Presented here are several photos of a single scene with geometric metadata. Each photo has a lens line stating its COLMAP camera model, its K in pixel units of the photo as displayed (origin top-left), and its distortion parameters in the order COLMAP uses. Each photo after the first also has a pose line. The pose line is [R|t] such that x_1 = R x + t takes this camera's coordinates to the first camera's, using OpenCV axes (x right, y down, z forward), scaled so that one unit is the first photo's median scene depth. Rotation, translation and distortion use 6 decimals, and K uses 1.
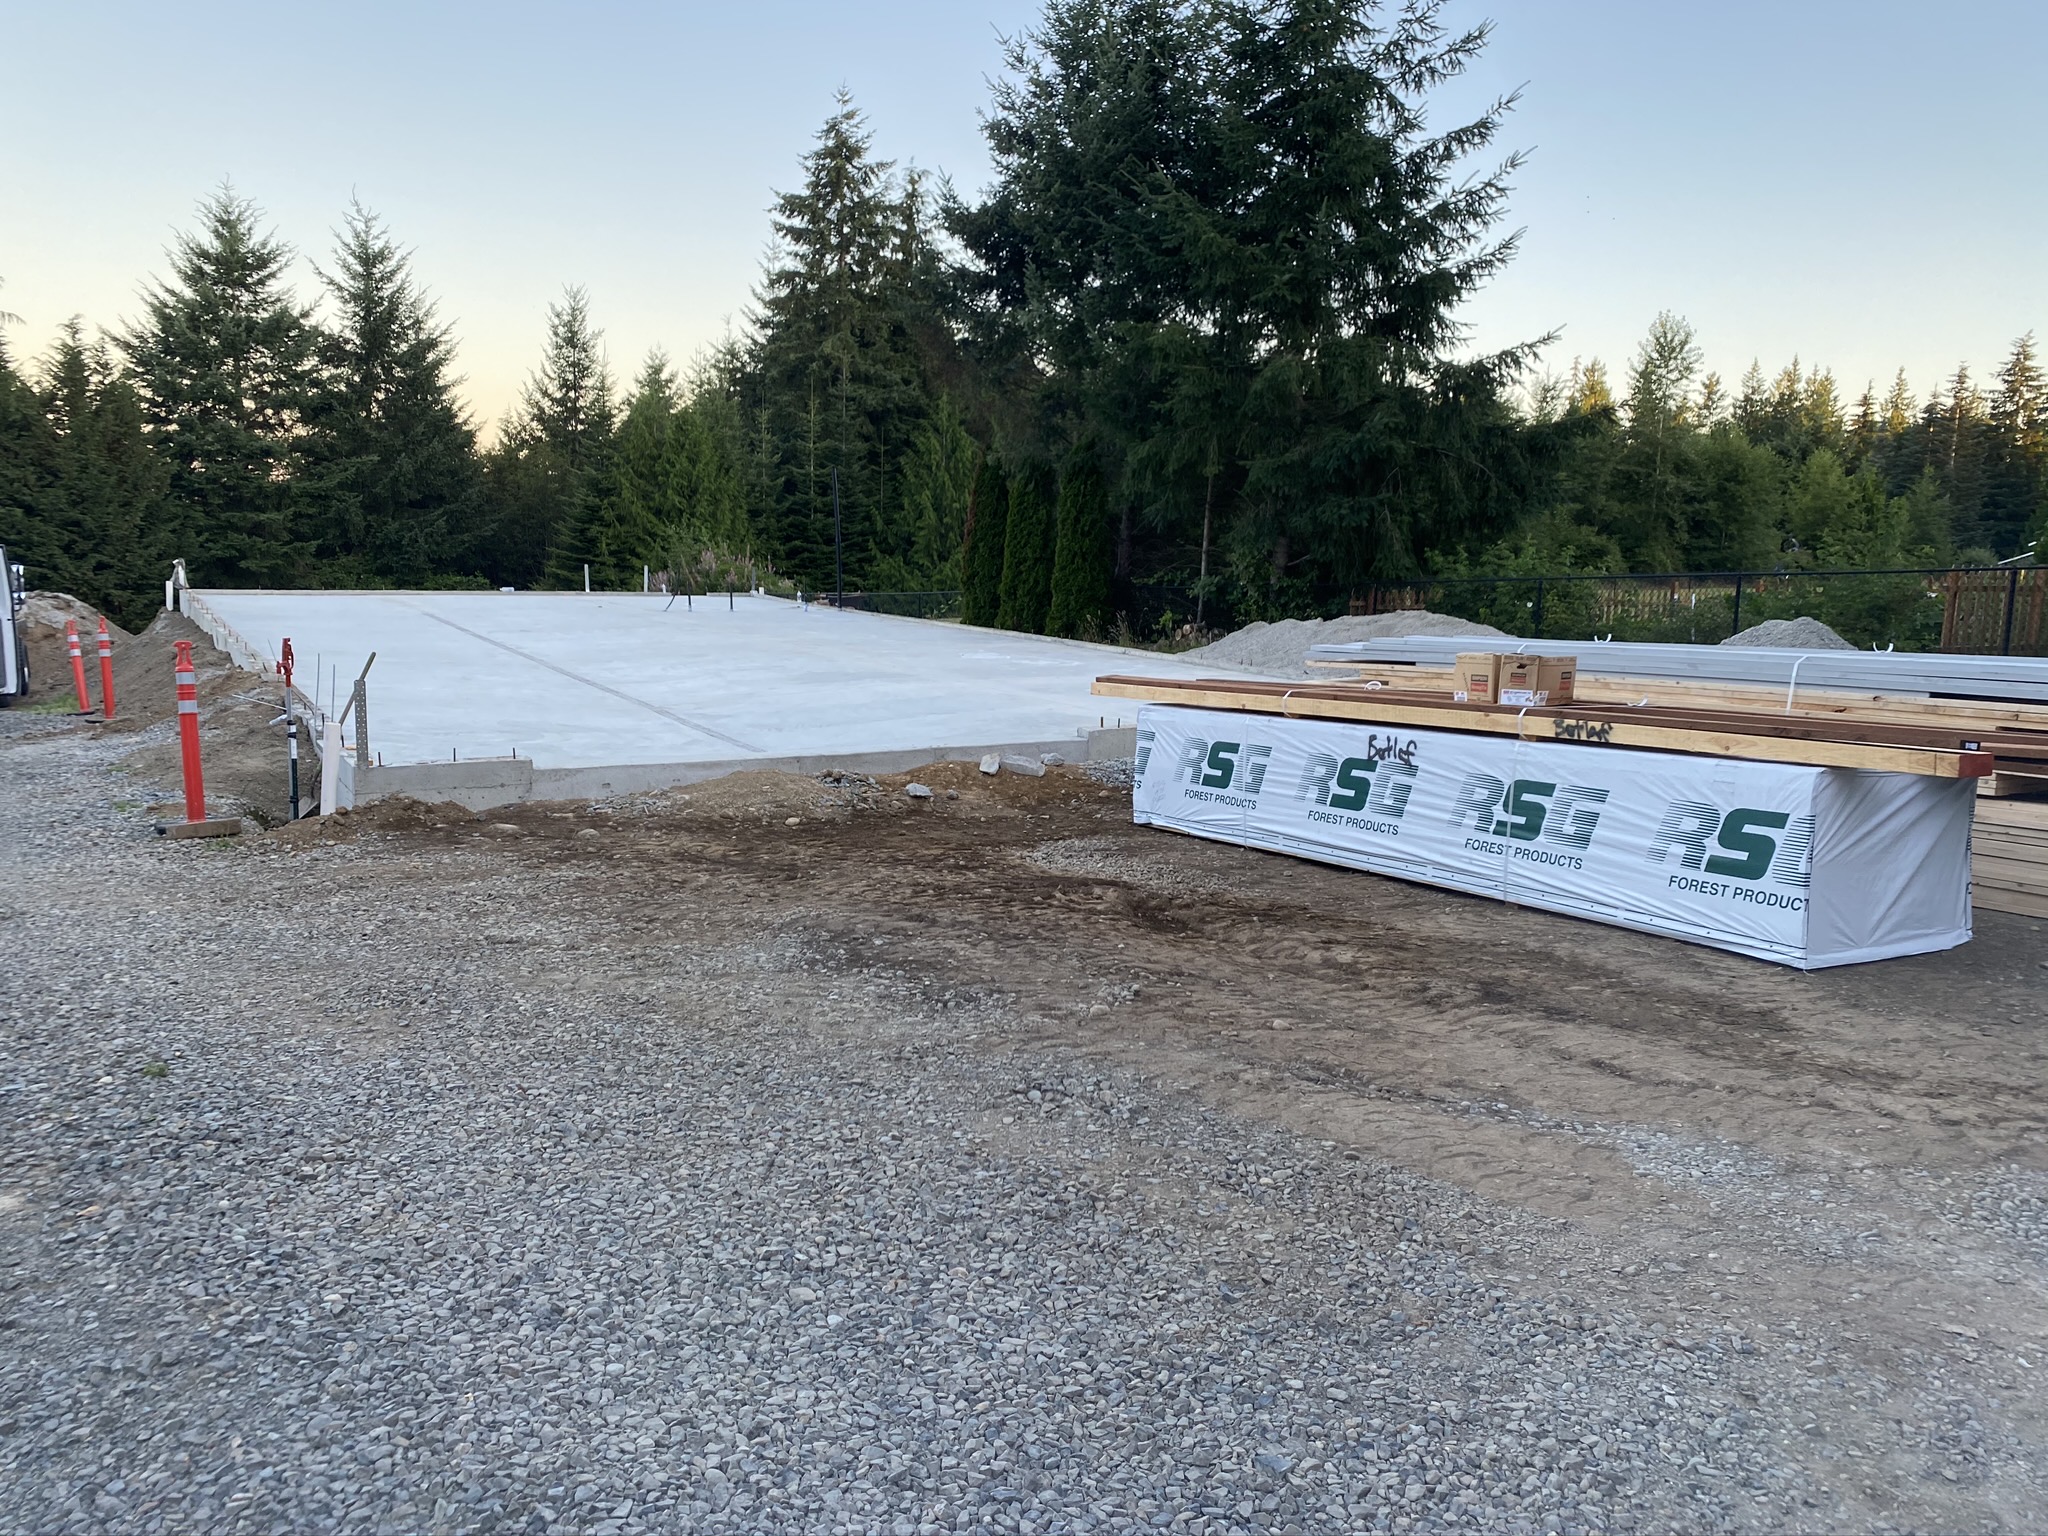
lens RADIAL K [[1571.4, 0, 1052.0], [0, 1571.4, 757.6], [0, 0, 1]] dist [0.066147, -0.067085]
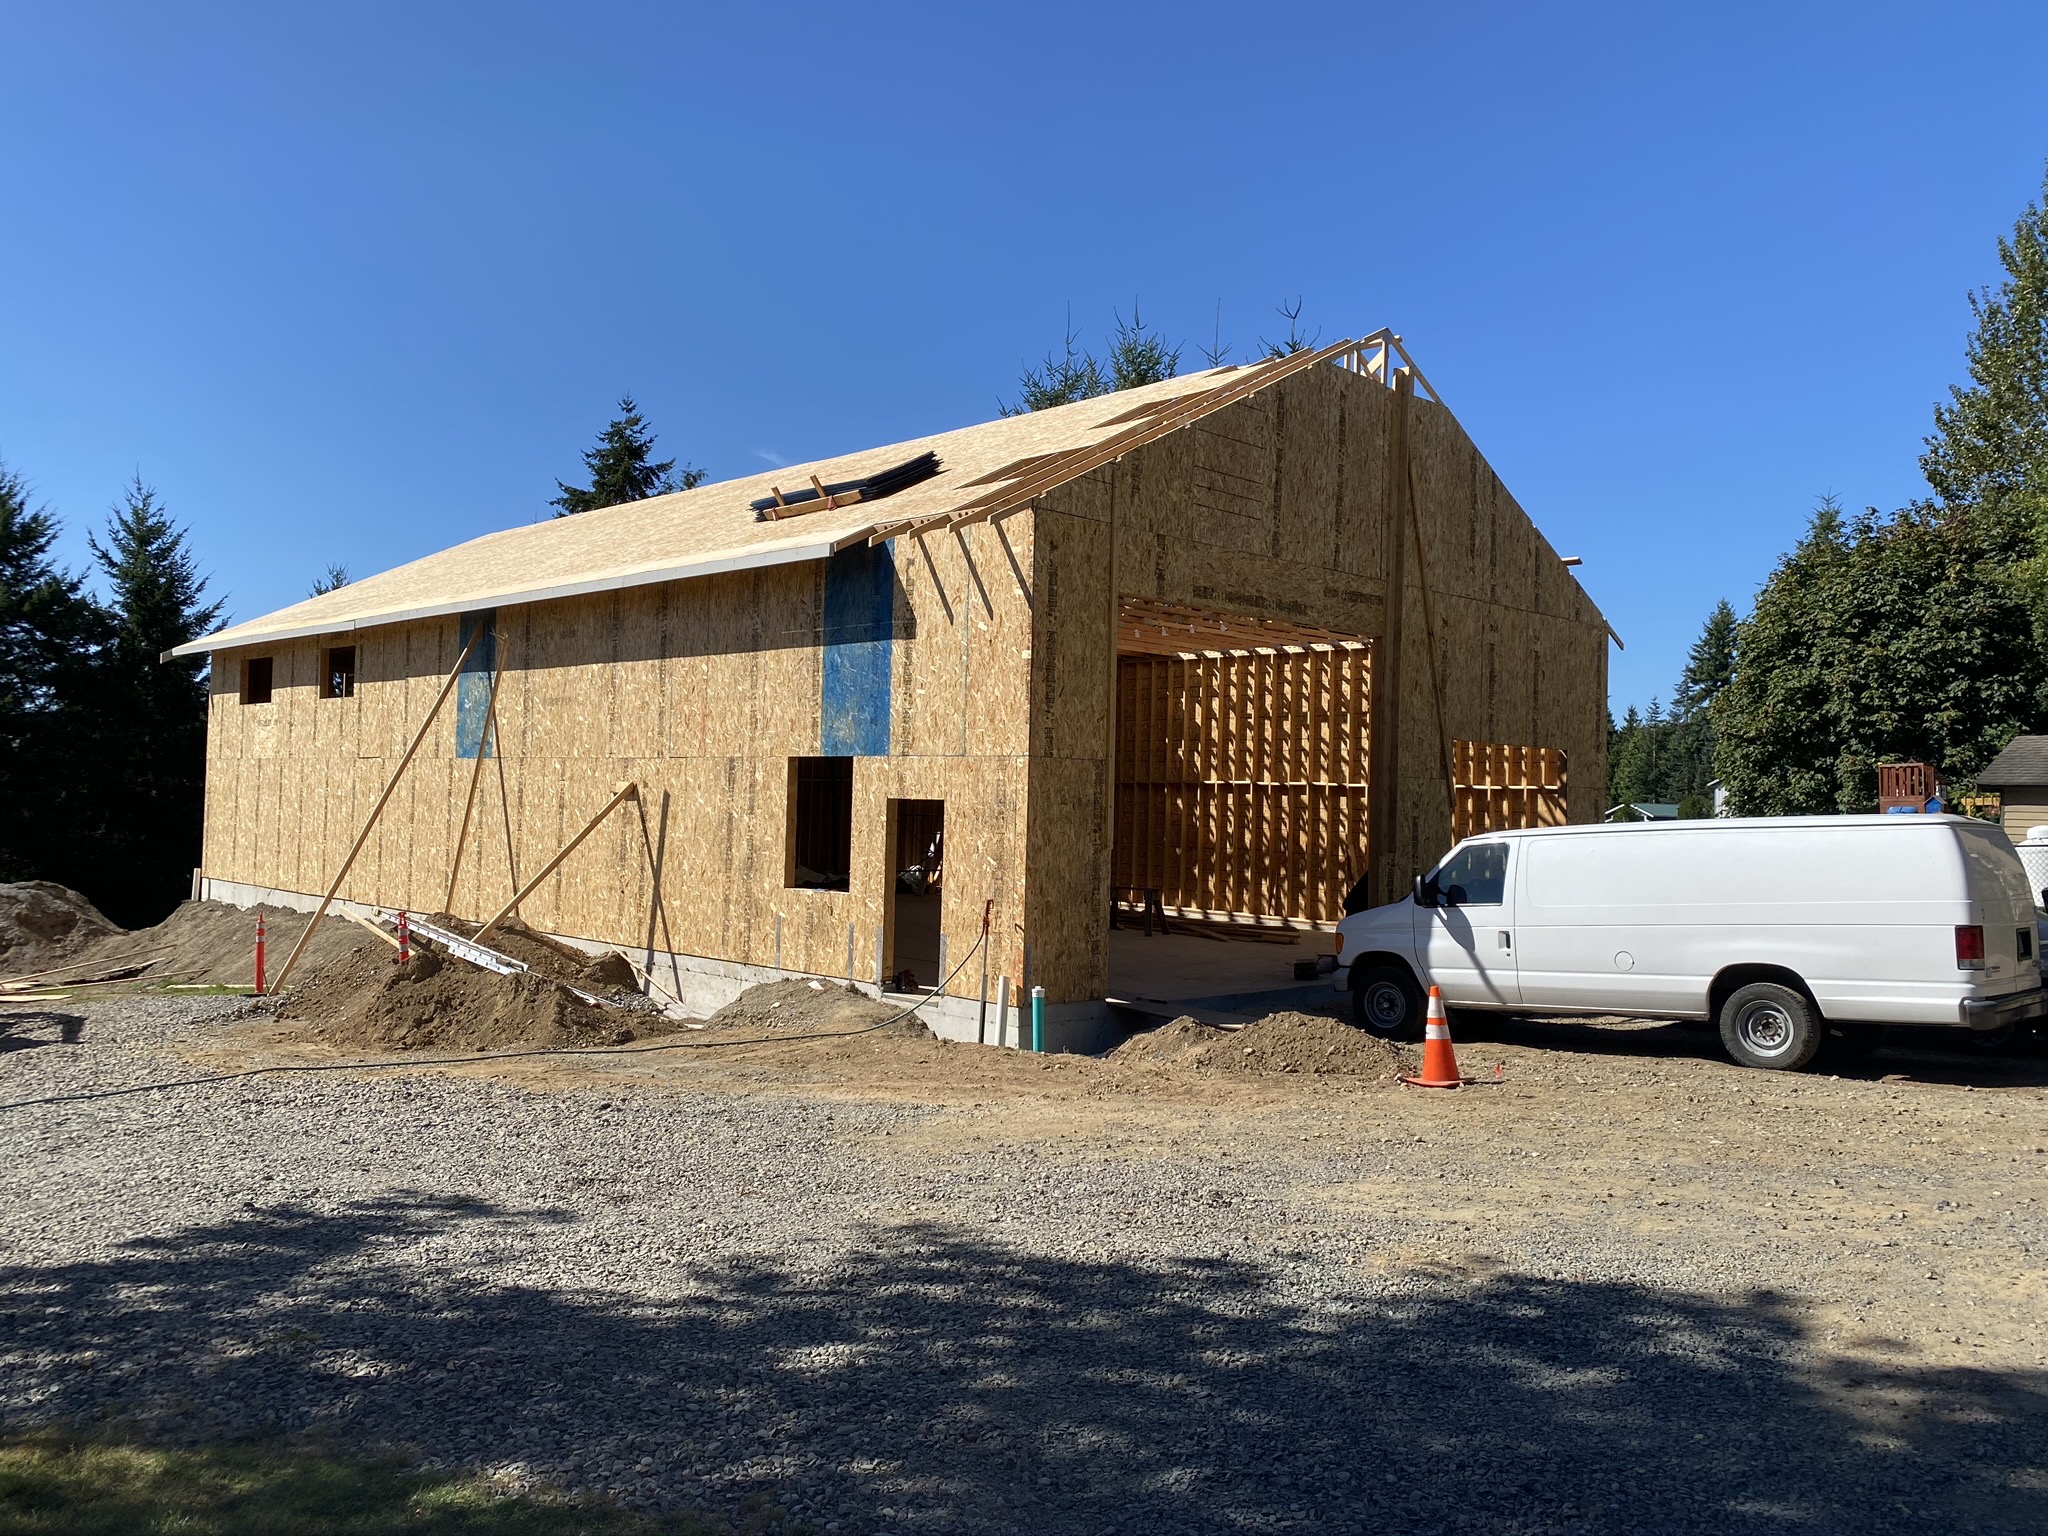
lens RADIAL K [[1571.4, 0, 1033.9], [0, 1571.4, 755.2], [0, 0, 1]] dist [0.066147, -0.067085]
pose [[0.974222, 0.006989, 0.225483, -0.114634], [0.031278, 0.985682, -0.165690, 0.002615], [-0.223412, 0.168472, 0.960054, -0.052313]]
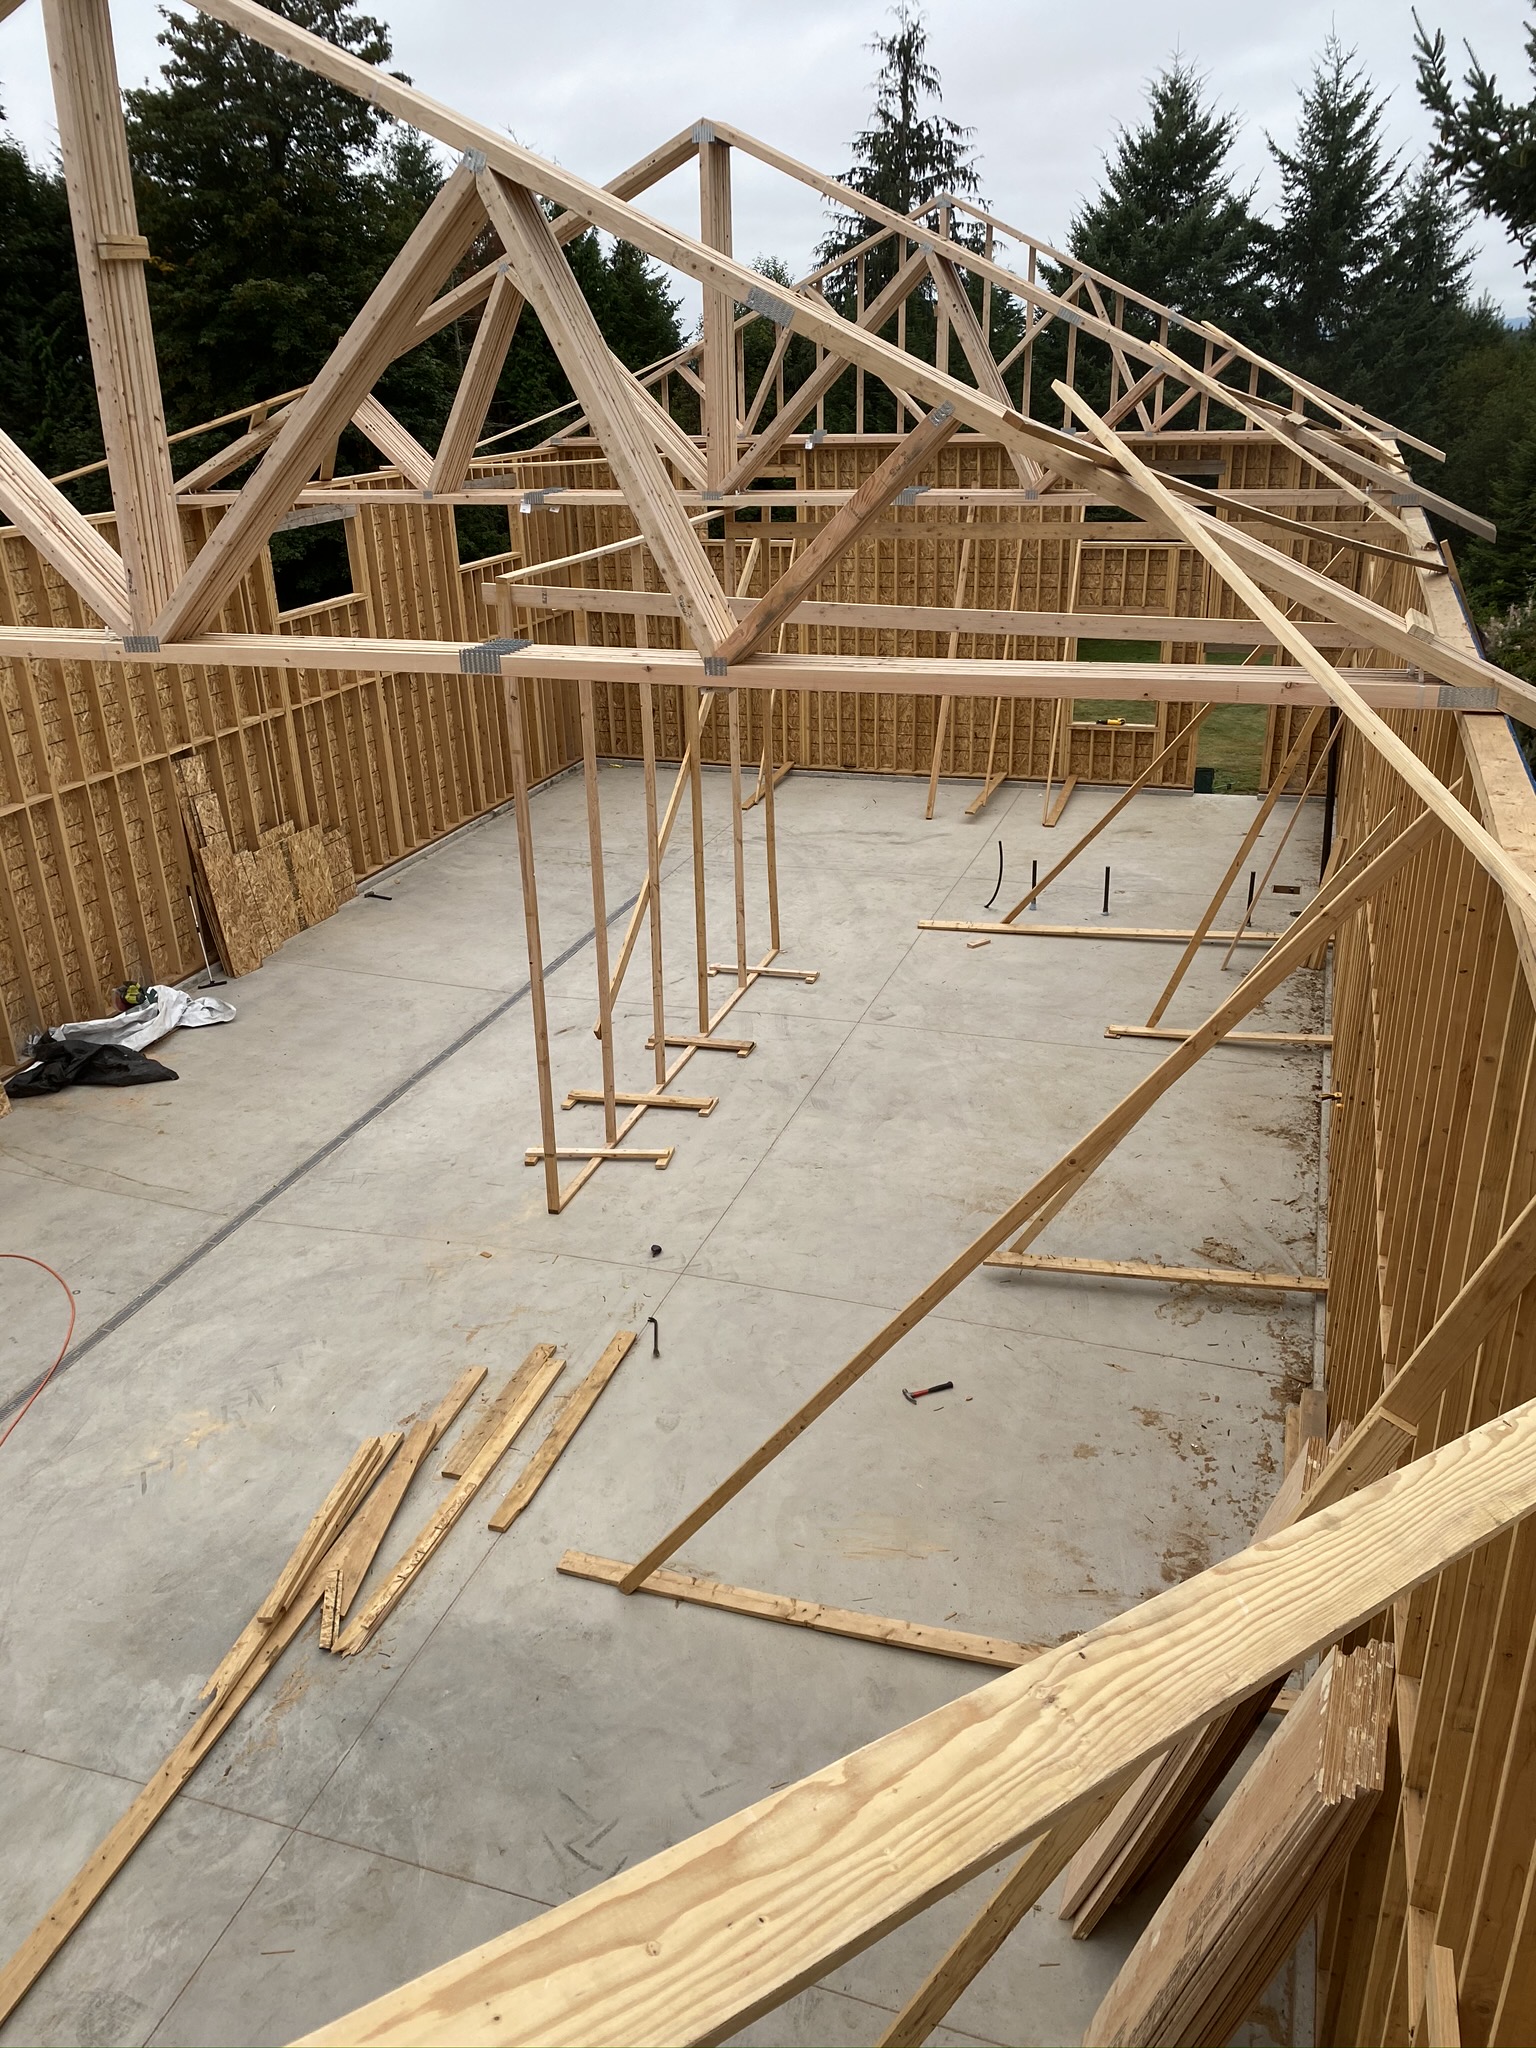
lens RADIAL K [[1571.4, 0, 765.7], [0, 1571.4, 1020.7], [0, 0, 1]] dist [0.066147, -0.067085]
pose [[0.643919, 0.255693, -0.721103, 0.066510], [-0.065557, 0.957476, 0.280967, -0.094606], [0.762280, -0.133646, 0.633299, 0.241873]]
